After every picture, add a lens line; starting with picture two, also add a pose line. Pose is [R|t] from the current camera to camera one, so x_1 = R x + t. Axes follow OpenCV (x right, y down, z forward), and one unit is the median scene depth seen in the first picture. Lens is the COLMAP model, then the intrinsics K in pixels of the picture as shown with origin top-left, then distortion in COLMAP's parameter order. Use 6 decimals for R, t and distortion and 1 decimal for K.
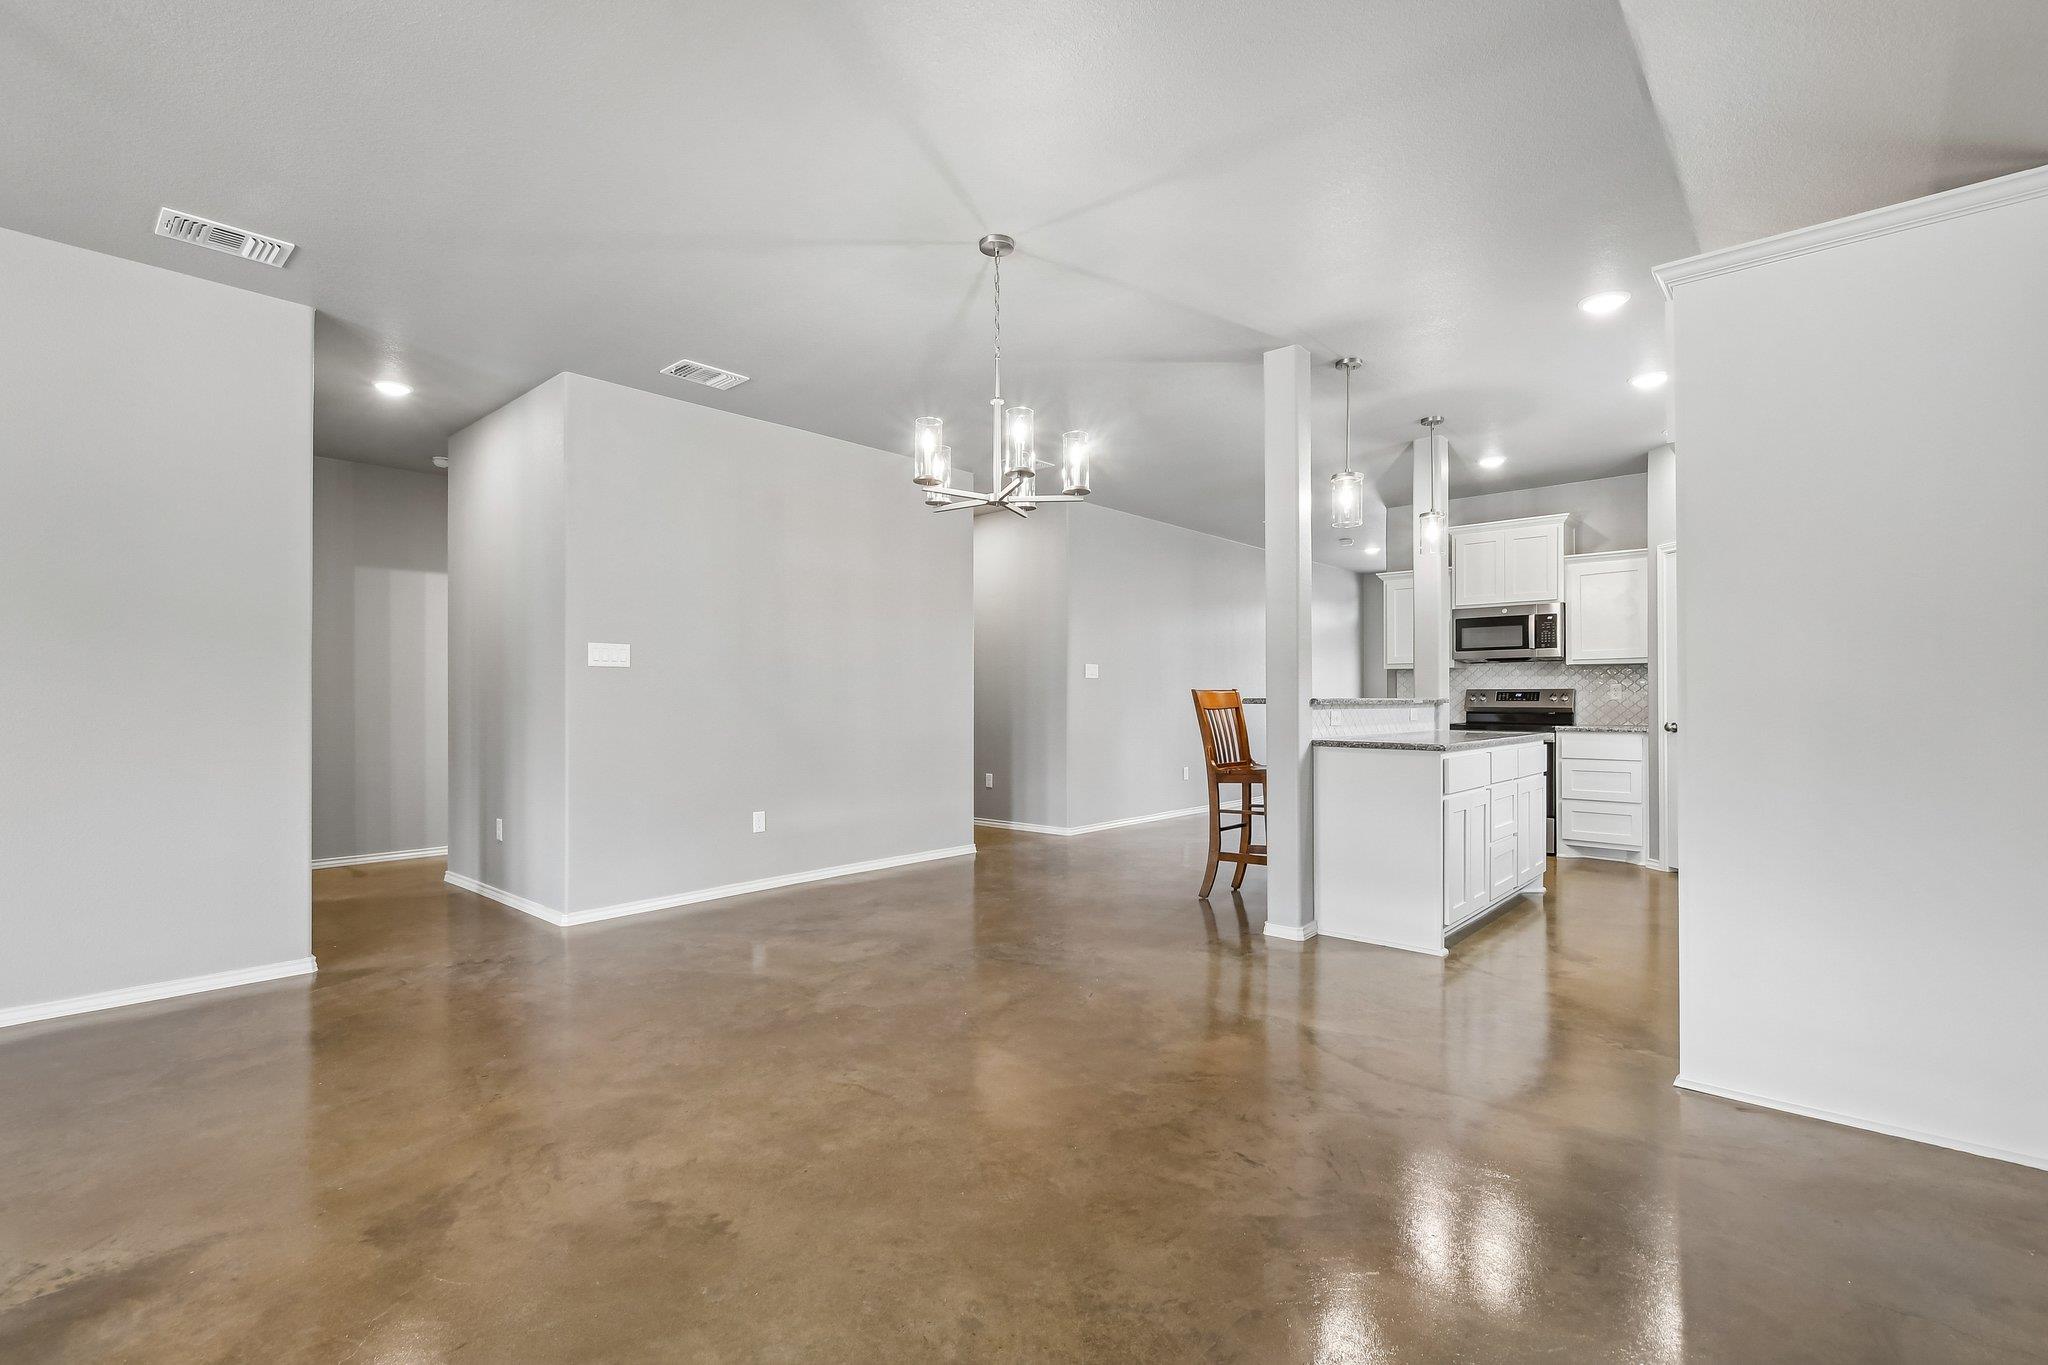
lens RADIAL K [[909.6, 0, 1023.0], [0, 909.6, 697.2], [0, 0, 1]] dist [0.005483, -0.004704]
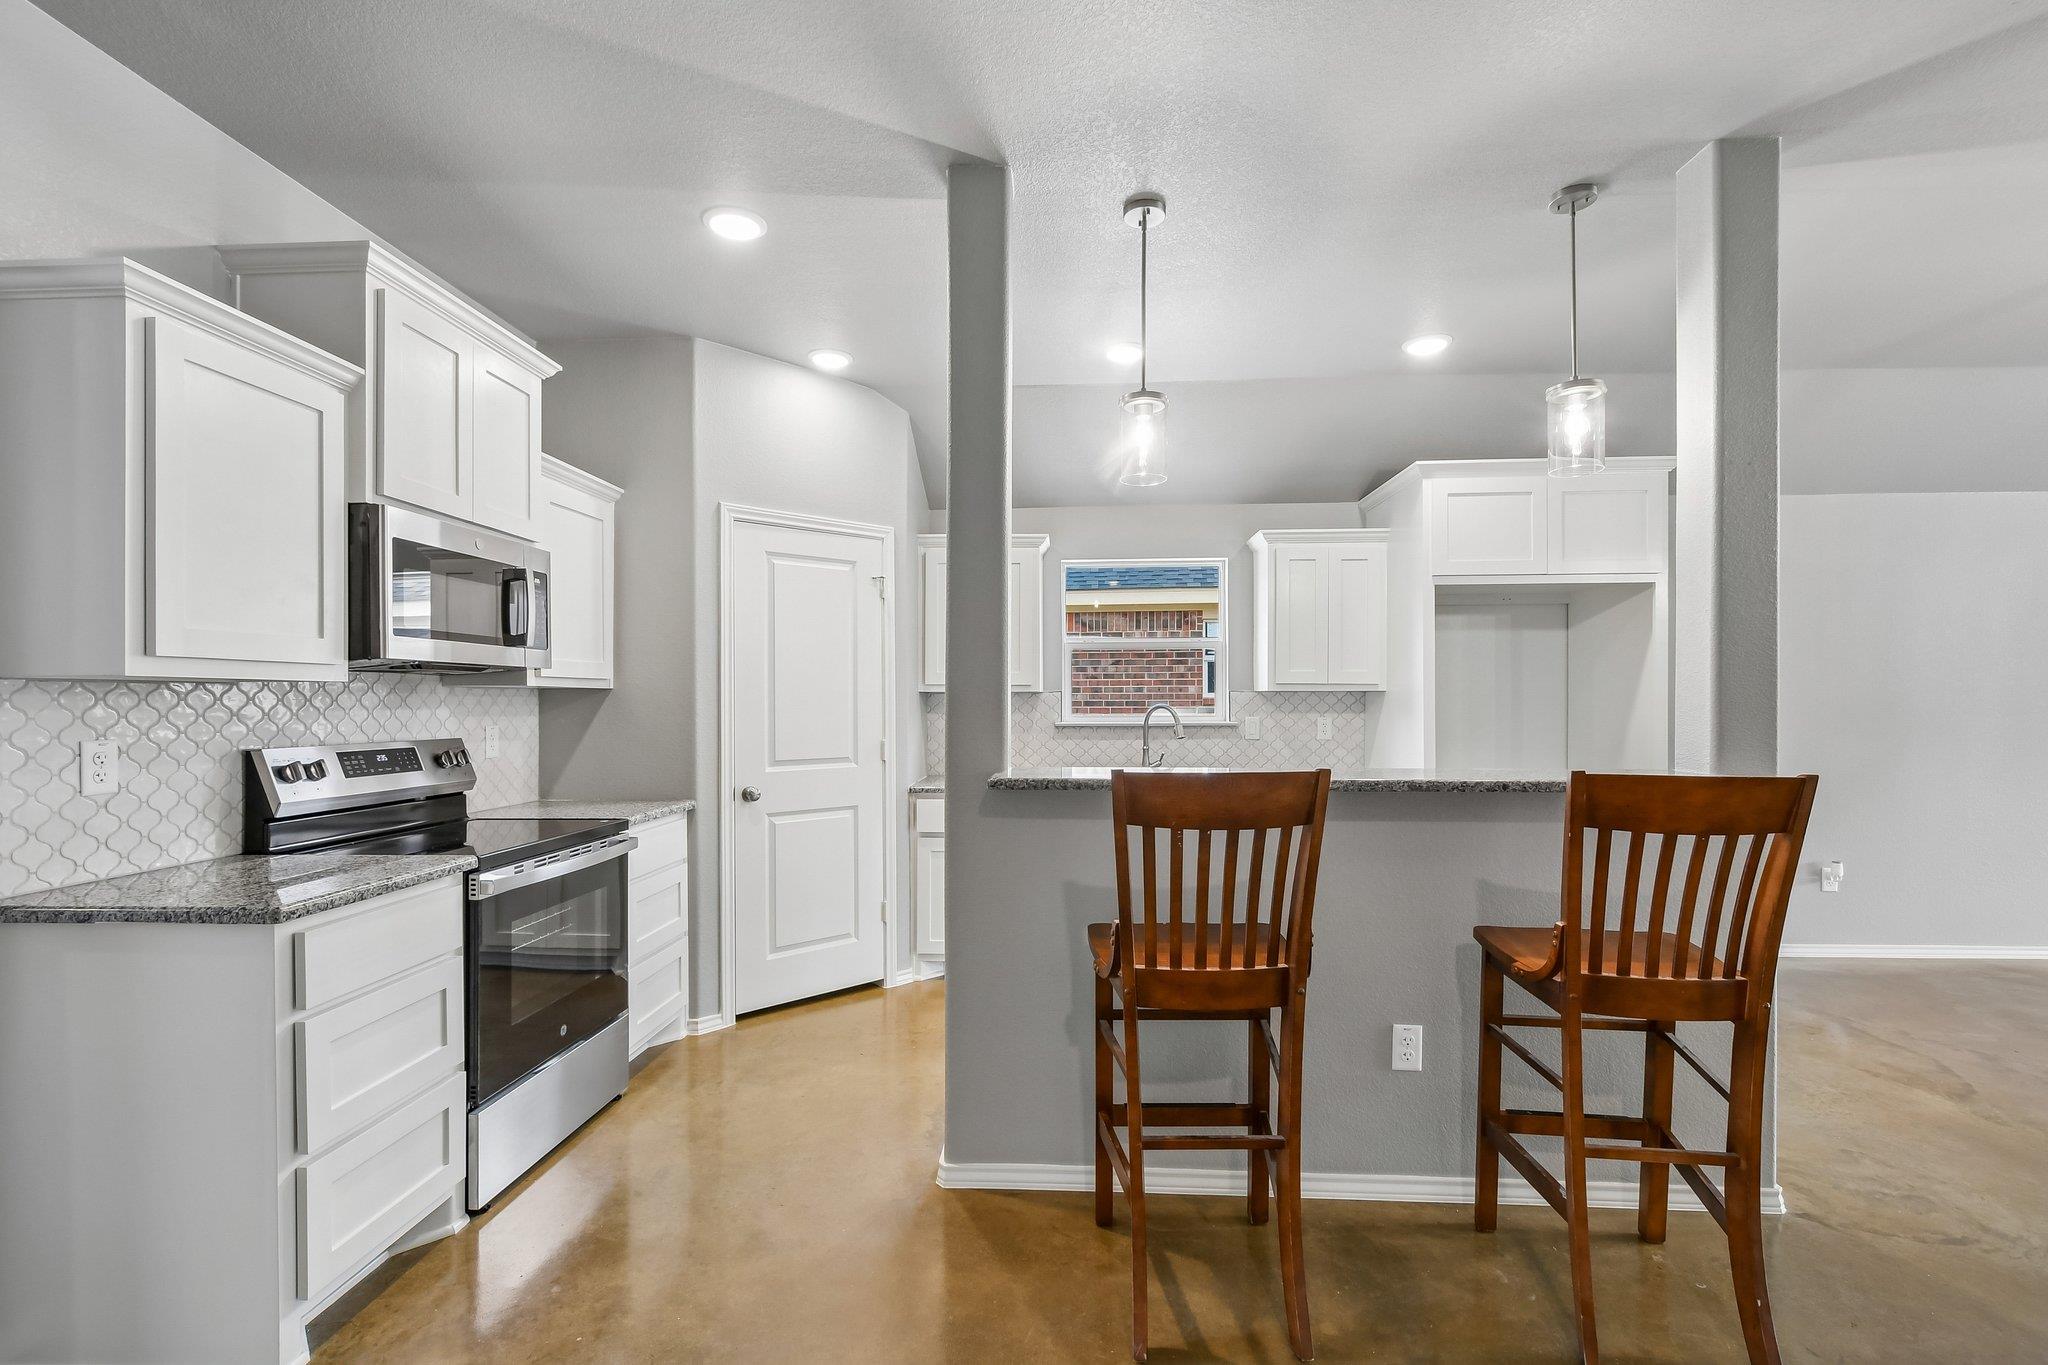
lens RADIAL K [[909.6, 0, 1019.6], [0, 909.6, 705.0], [0, 0, 1]] dist [0.005483, -0.004704]
pose [[-0.621463, -0.000580, 0.783443, 0.085175], [0.000342, 0.999999, 0.001011, -0.028301], [-0.783443, 0.000896, -0.621462, 1.155816]]
